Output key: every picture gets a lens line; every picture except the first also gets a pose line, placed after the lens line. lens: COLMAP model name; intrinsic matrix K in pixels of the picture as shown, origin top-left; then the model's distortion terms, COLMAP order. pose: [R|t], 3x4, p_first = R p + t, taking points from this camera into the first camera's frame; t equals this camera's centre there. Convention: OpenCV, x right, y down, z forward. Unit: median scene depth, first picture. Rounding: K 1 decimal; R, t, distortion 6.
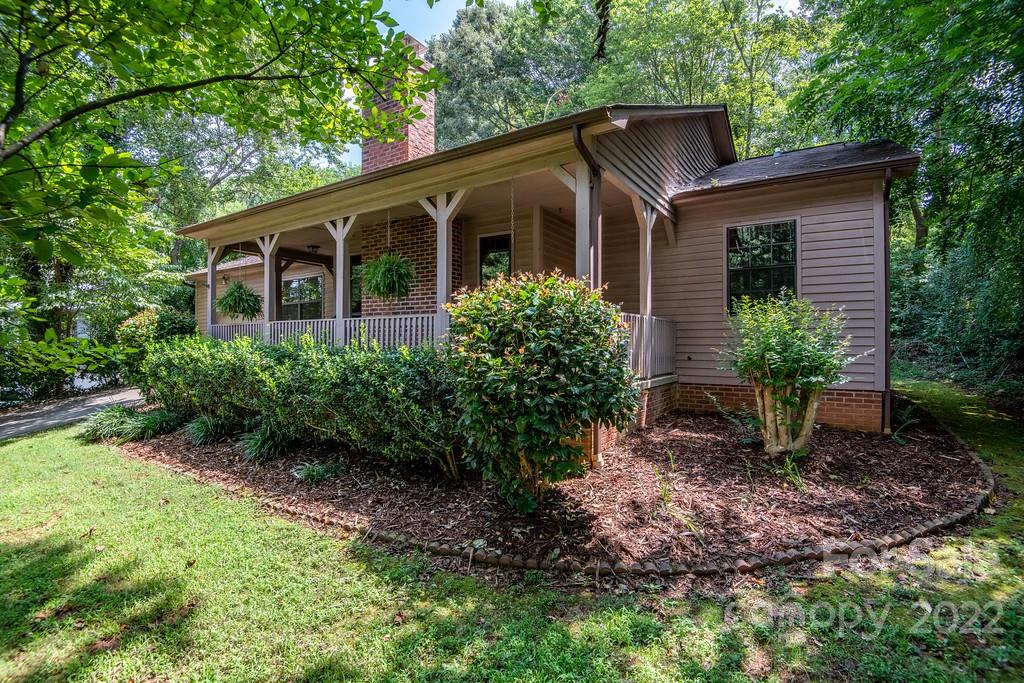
lens RADIAL K [[487.6, 0, 512.0], [0, 487.6, 341.5], [0, 0, 1]] dist [-0.016740, -0.020522]
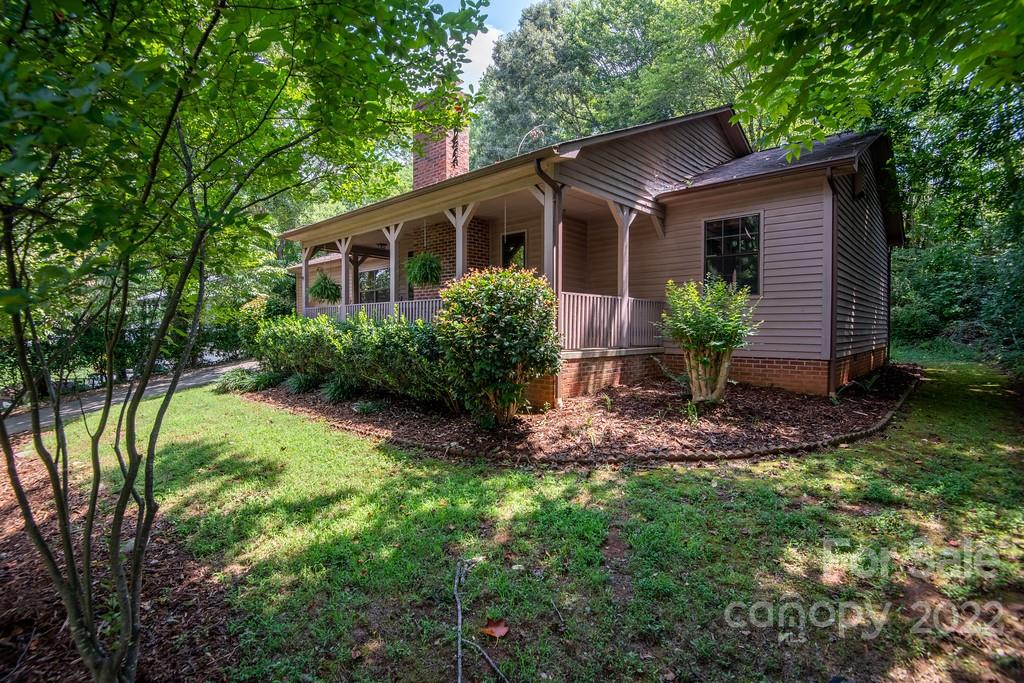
lens RADIAL K [[487.6, 0, 512.0], [0, 487.6, 341.5], [0, 0, 1]] dist [-0.016740, -0.020522]
pose [[0.985335, 0.005510, -0.170540, 0.206090], [-0.000390, 0.999549, 0.030038, 0.022526], [0.170629, -0.029531, 0.984893, -0.267203]]
